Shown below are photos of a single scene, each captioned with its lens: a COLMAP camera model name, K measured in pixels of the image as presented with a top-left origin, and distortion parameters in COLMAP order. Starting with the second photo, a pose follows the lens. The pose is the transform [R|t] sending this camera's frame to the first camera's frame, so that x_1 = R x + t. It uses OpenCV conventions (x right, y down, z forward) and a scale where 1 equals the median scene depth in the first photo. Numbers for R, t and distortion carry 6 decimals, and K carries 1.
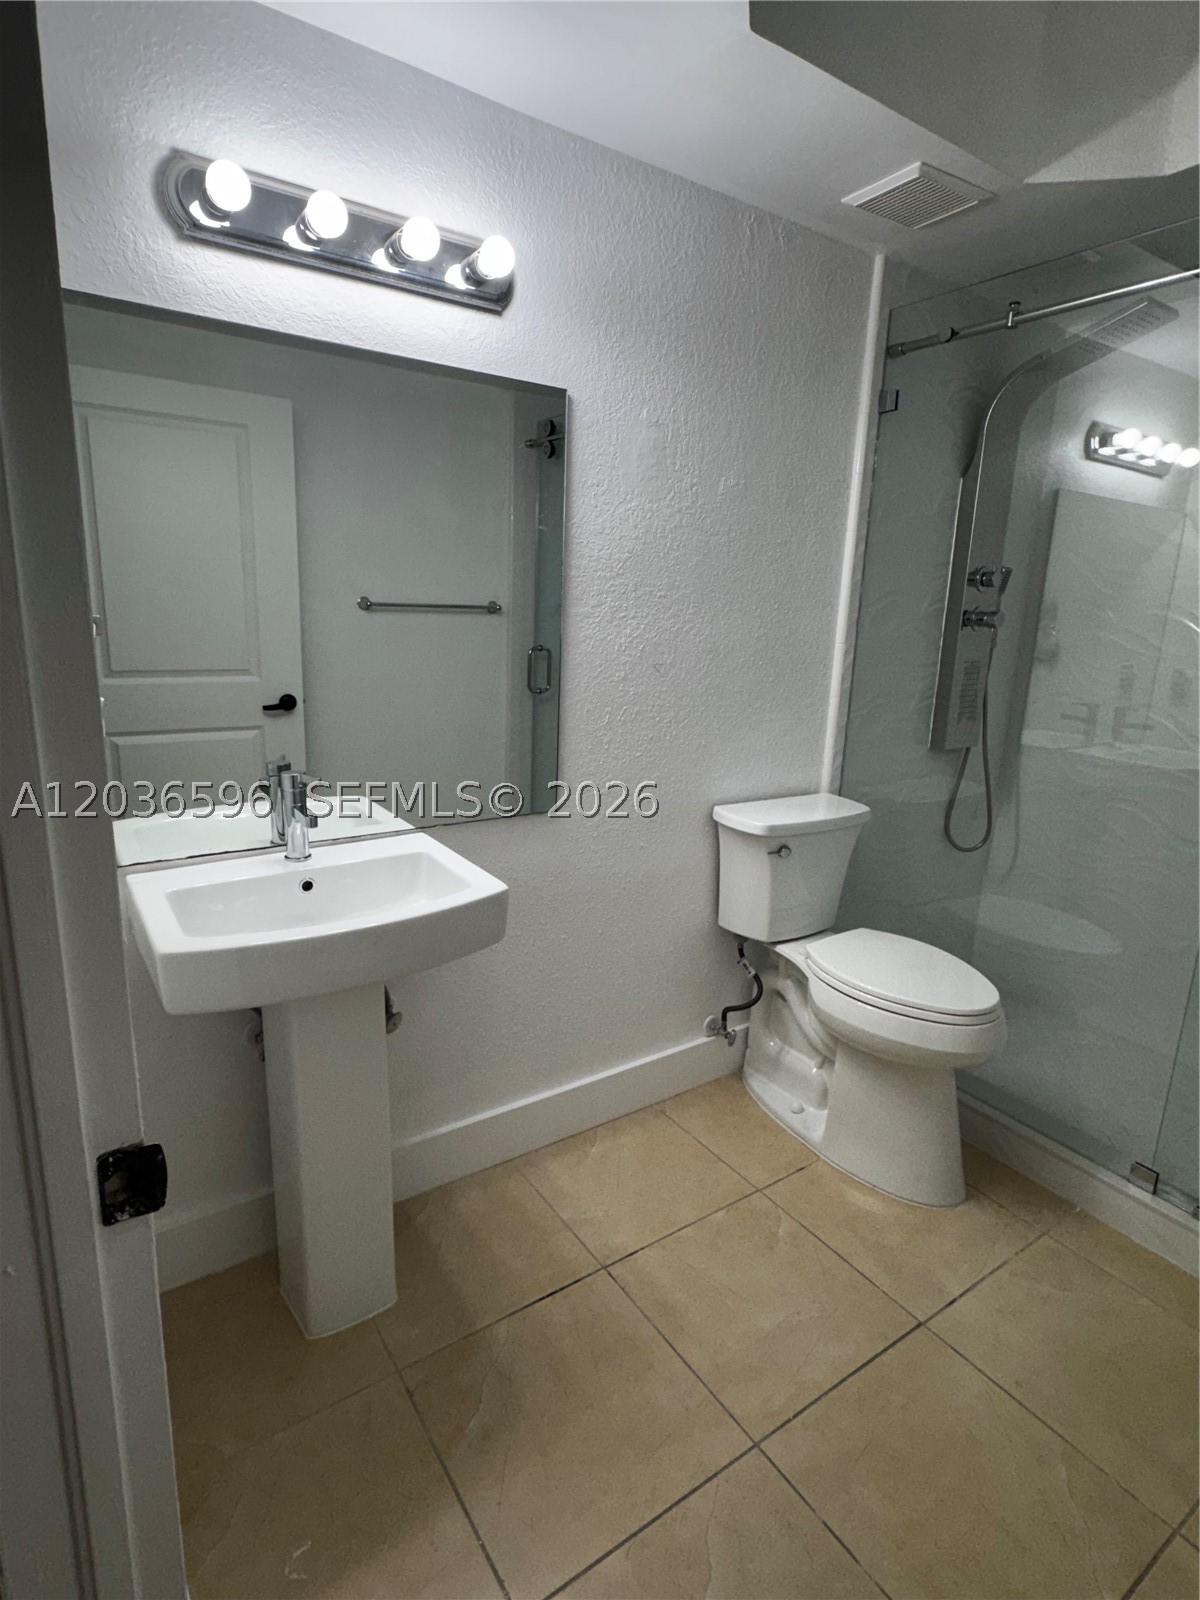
lens RADIAL K [[832.3, 0, 604.7], [0, 832.3, 802.7], [0, 0, 1]] dist [-0.005474, -0.001301]
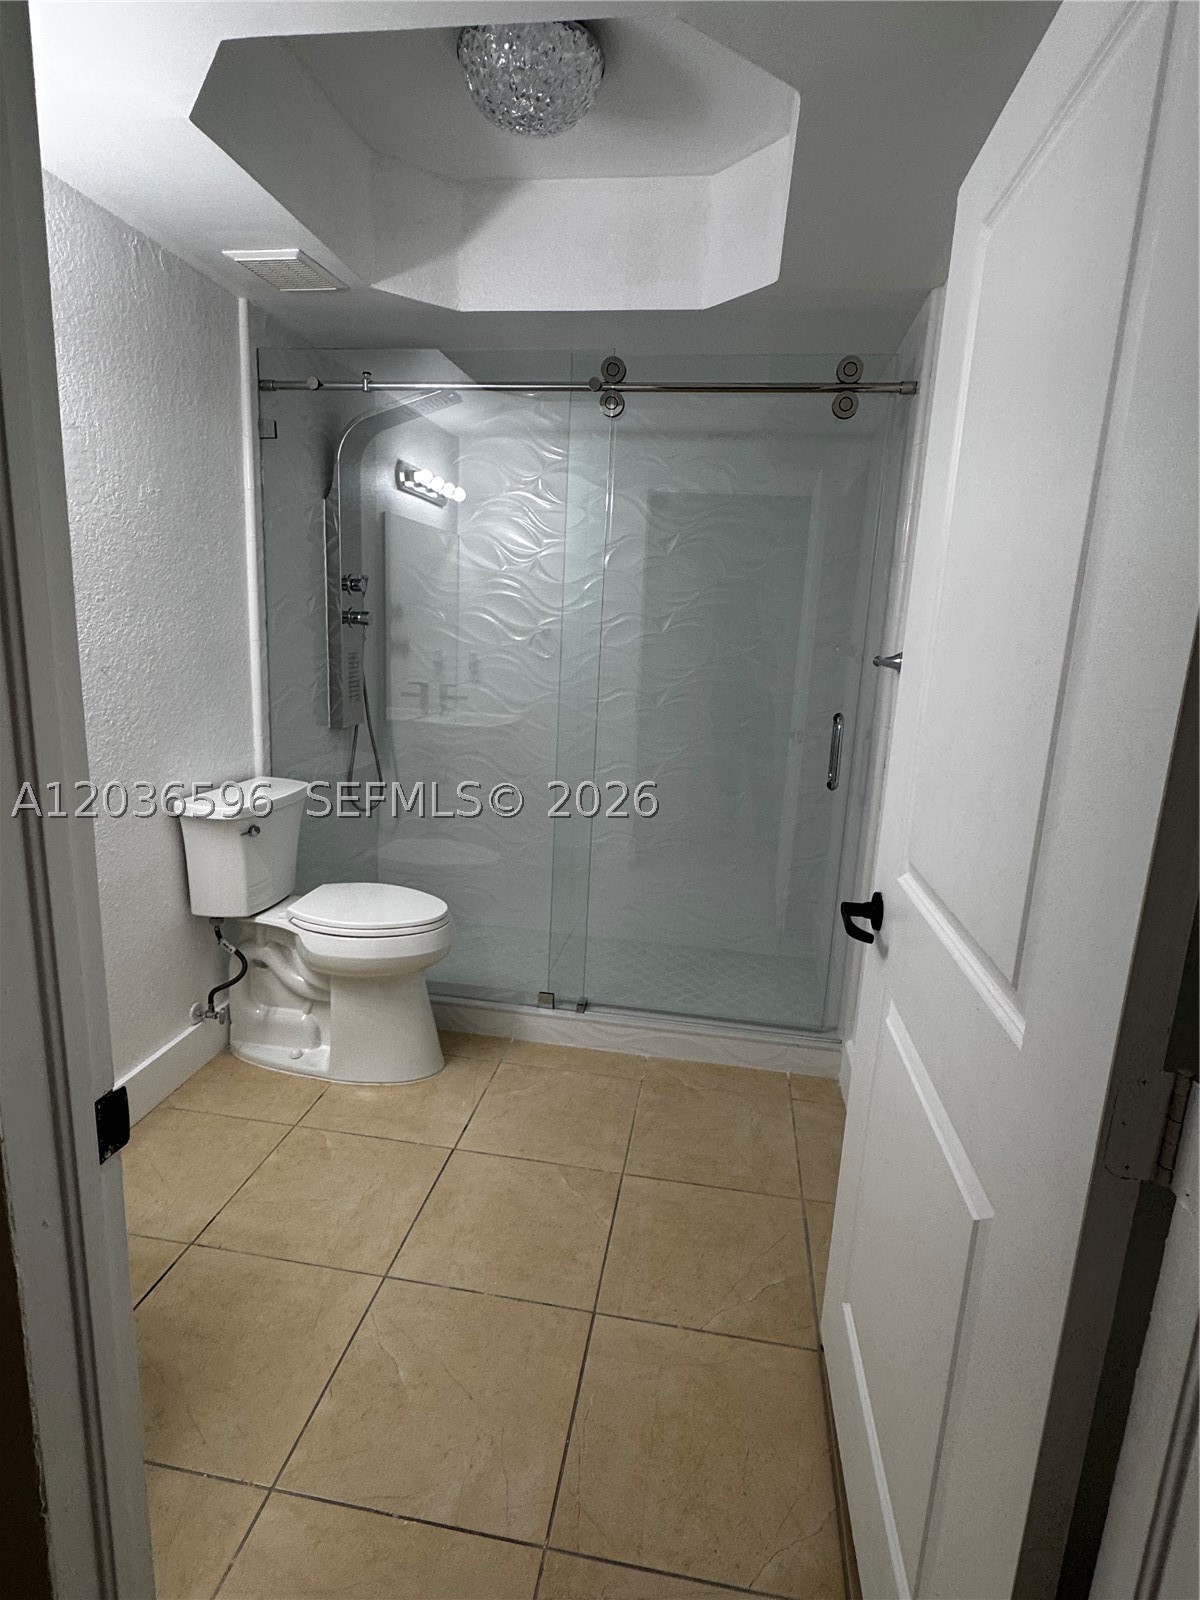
lens RADIAL K [[832.3, 0, 604.7], [0, 832.3, 802.7], [0, 0, 1]] dist [-0.005474, -0.001301]
pose [[0.679335, -0.158179, 0.716577, -0.240061], [0.145239, 0.986157, 0.079996, 0.000694], [-0.719311, 0.049731, 0.692905, -0.101182]]
